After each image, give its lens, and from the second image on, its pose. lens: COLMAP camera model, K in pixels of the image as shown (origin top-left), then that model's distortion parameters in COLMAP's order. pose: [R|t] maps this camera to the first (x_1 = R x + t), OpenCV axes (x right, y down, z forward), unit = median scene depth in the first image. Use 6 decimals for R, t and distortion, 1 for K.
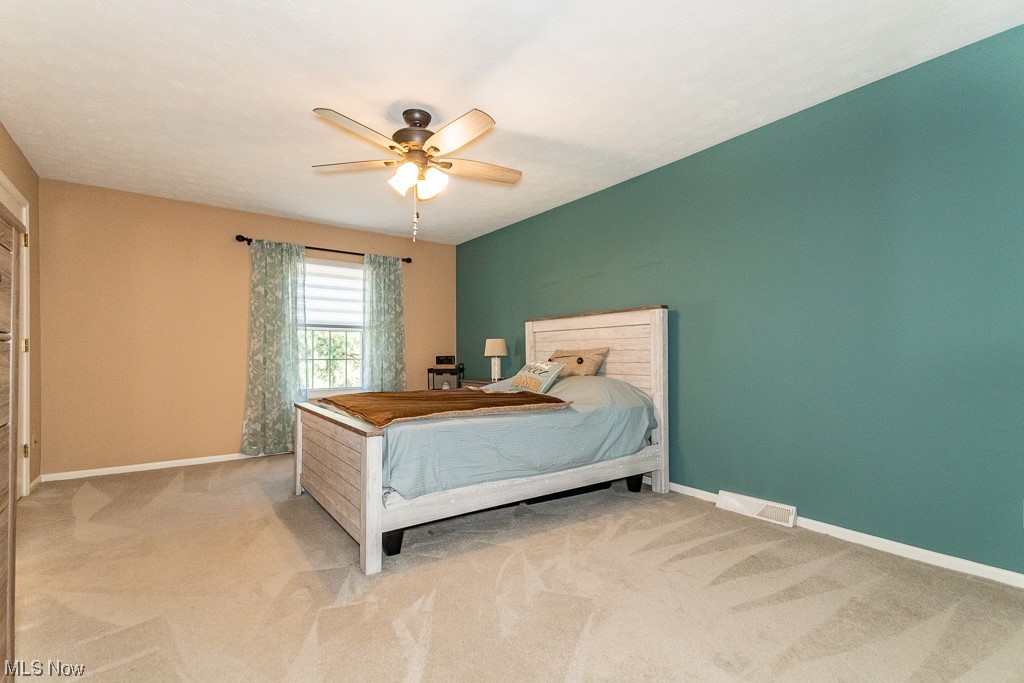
lens RADIAL K [[471.7, 0, 510.0], [0, 471.7, 348.2], [0, 0, 1]] dist [0.080728, -0.030363]
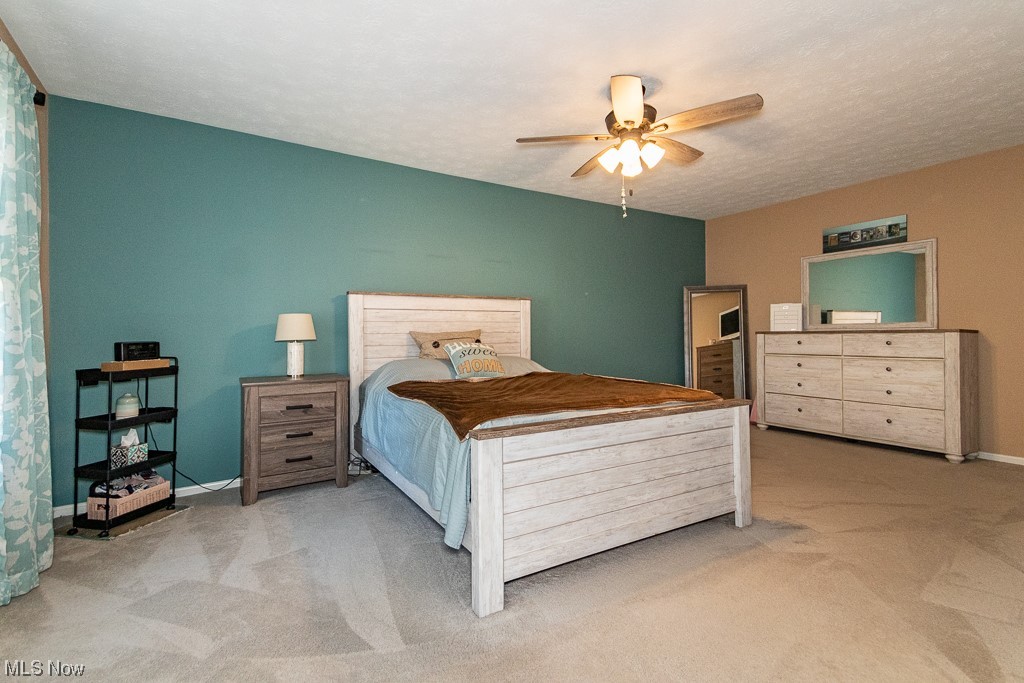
lens RADIAL K [[471.7, 0, 510.0], [0, 471.7, 348.2], [0, 0, 1]] dist [0.080728, -0.030363]
pose [[0.063855, -0.025975, 0.997621, -0.715976], [-0.004741, 0.999642, 0.026331, 0.009934], [-0.997948, -0.006411, 0.063709, 0.708520]]
